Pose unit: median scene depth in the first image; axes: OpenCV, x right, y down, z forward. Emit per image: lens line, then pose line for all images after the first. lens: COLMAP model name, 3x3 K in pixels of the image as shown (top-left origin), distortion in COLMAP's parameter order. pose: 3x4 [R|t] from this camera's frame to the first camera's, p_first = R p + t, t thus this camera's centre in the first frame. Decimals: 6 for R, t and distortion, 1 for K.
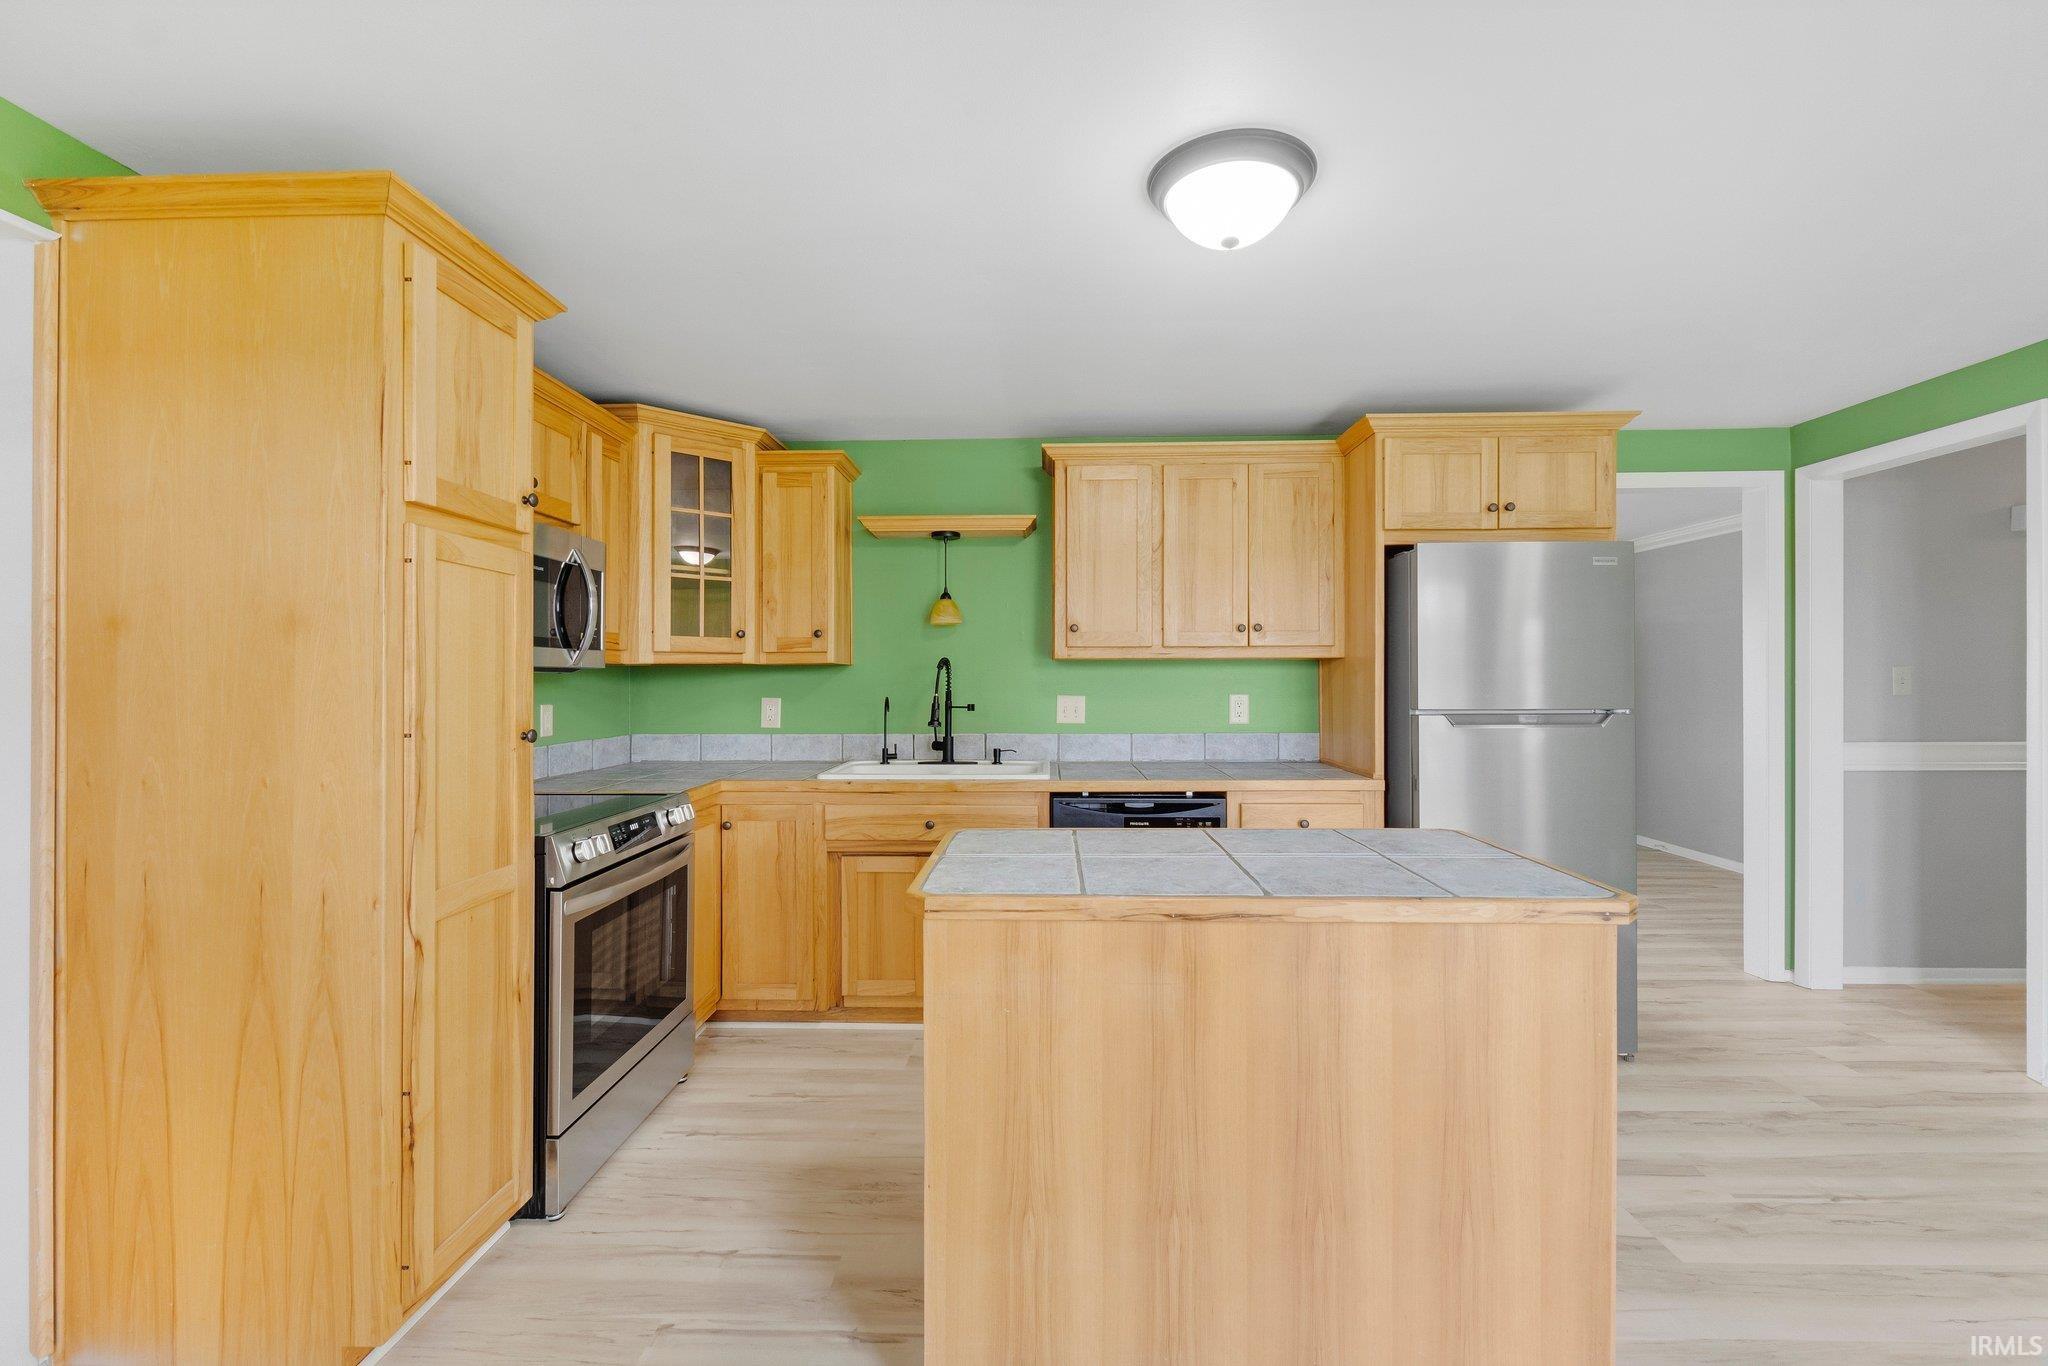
lens RADIAL K [[866.2, 0, 1025.2], [0, 866.2, 673.9], [0, 0, 1]] dist [-0.001294, -0.001105]
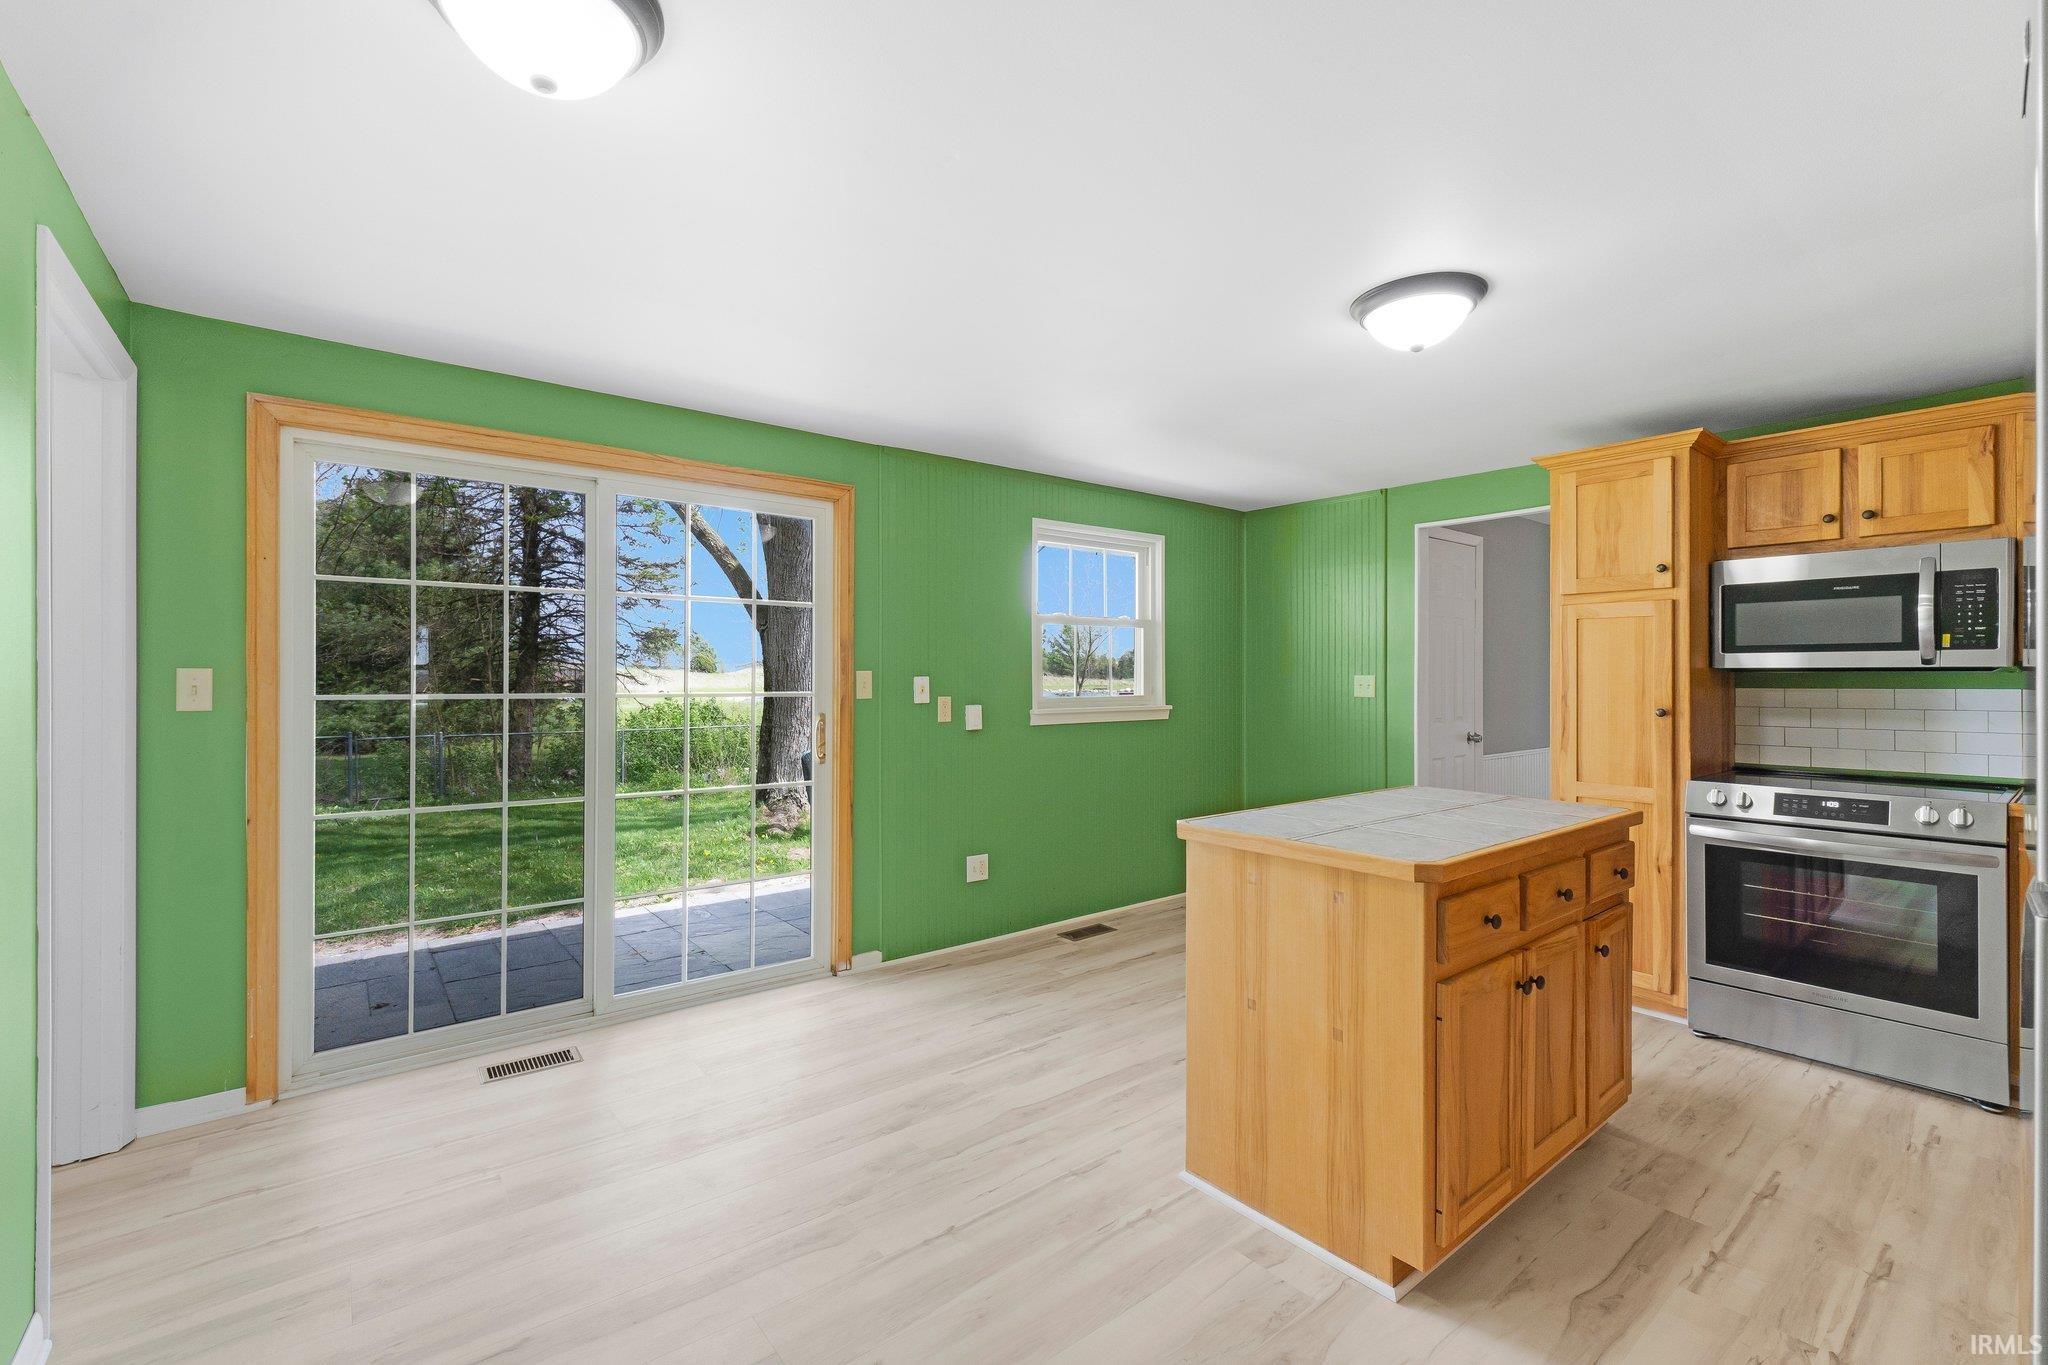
lens RADIAL K [[866.2, 0, 1025.2], [0, 866.2, 673.4], [0, 0, 1]] dist [-0.001294, -0.001105]
pose [[-0.772018, -0.000762, -0.635601, 0.853050], [0.005809, 0.999949, -0.008255, 0.002160], [0.635575, -0.010065, -0.771974, 0.917588]]
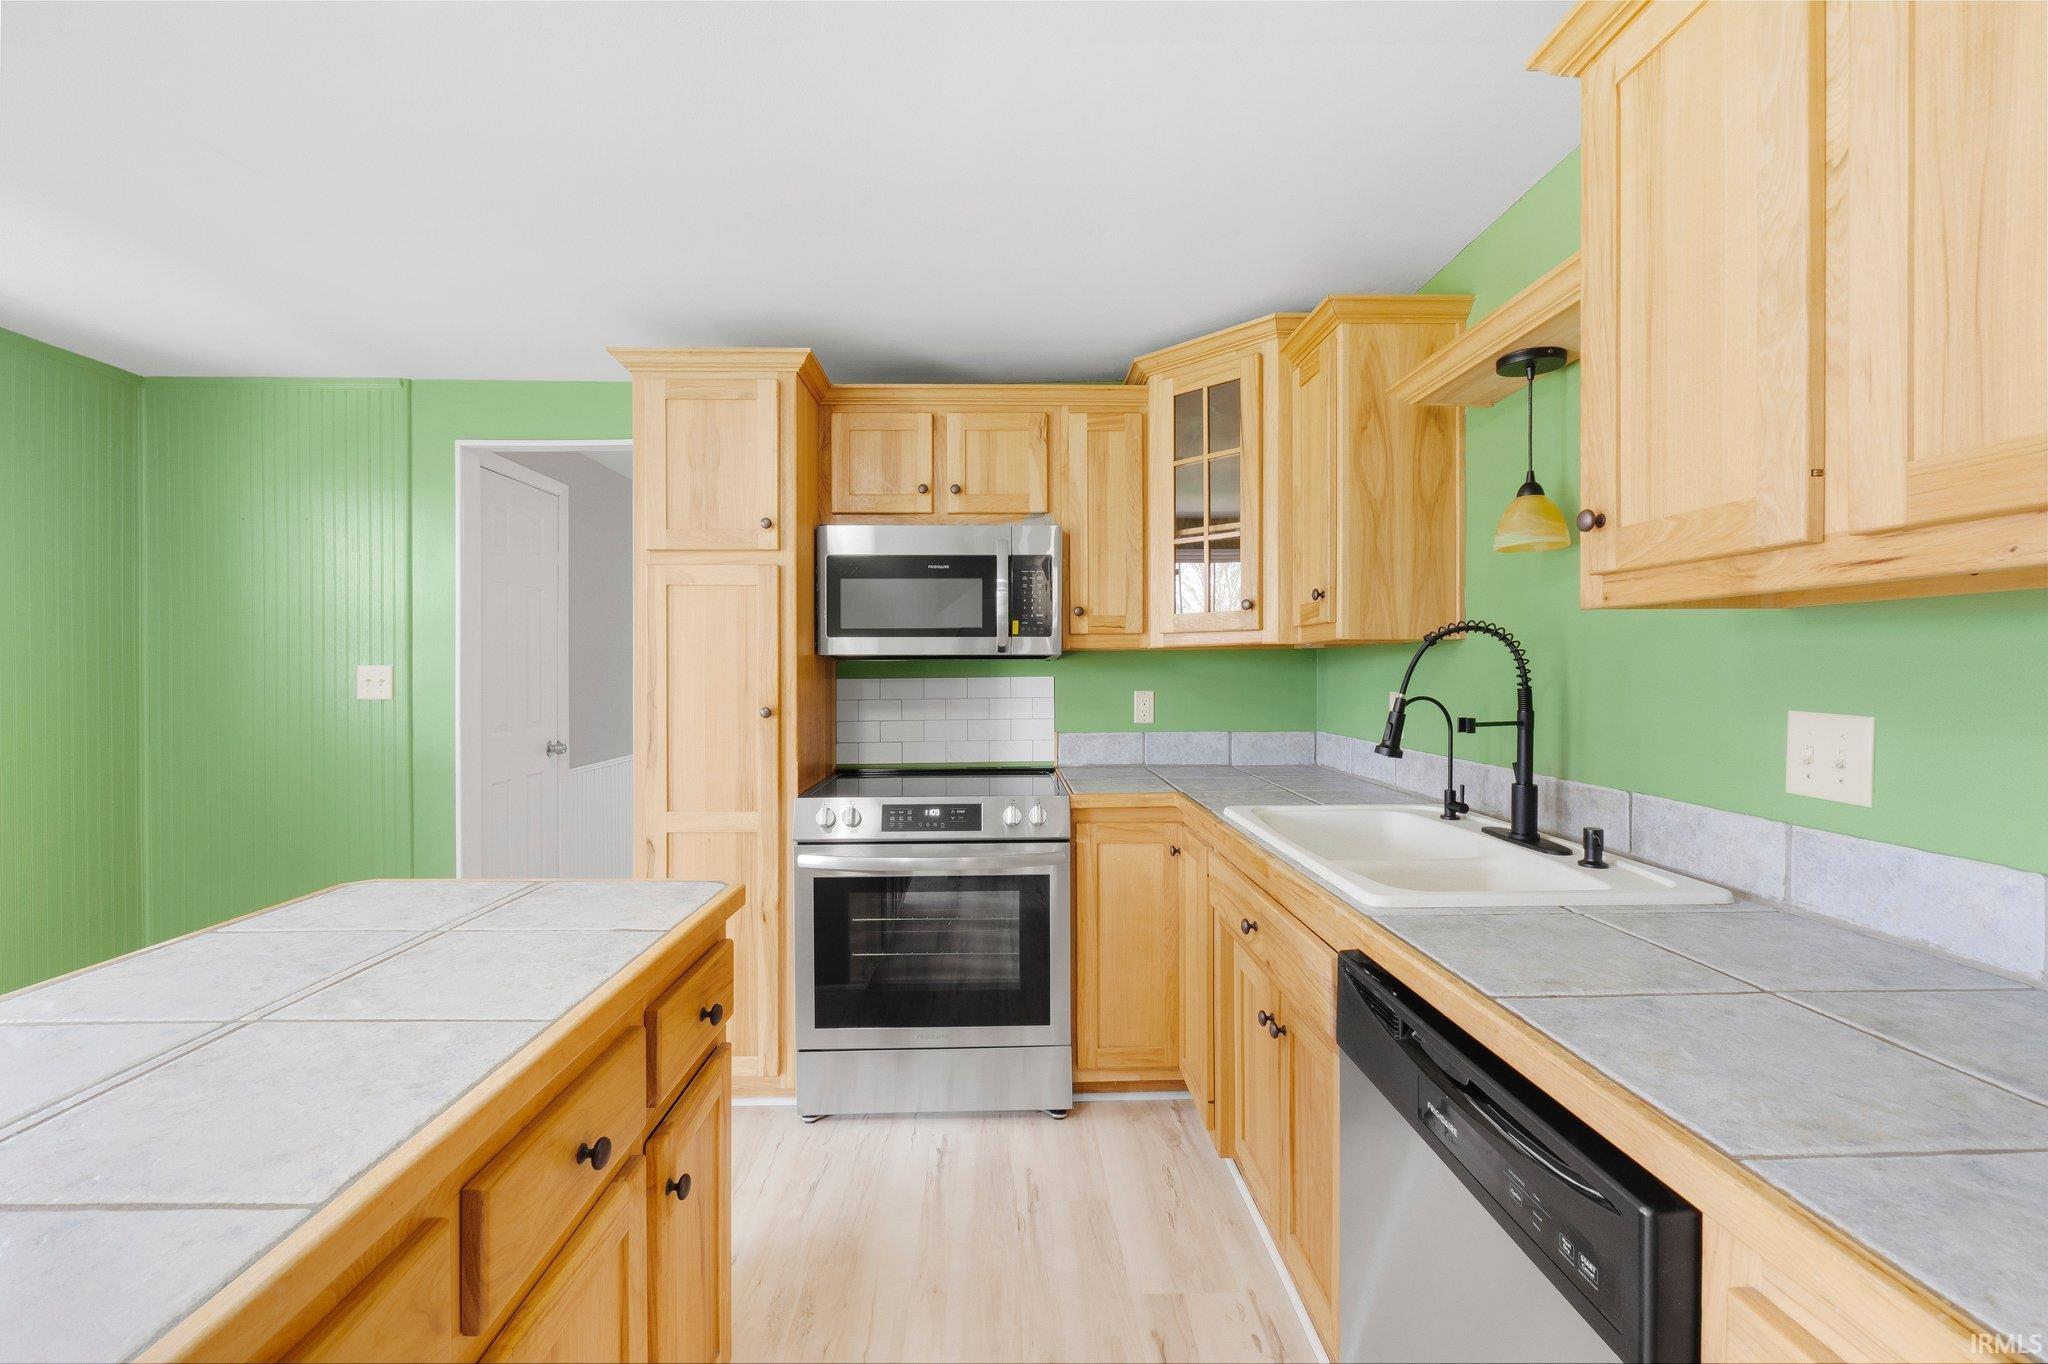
lens RADIAL K [[866.2, 0, 1025.2], [0, 866.2, 672.9], [0, 0, 1]] dist [-0.001294, -0.001105]
pose [[0.048481, 0.006977, -0.998800, 0.423748], [0.009574, 0.999926, 0.007450, 0.005225], [0.998778, -0.009924, 0.048410, 0.803723]]
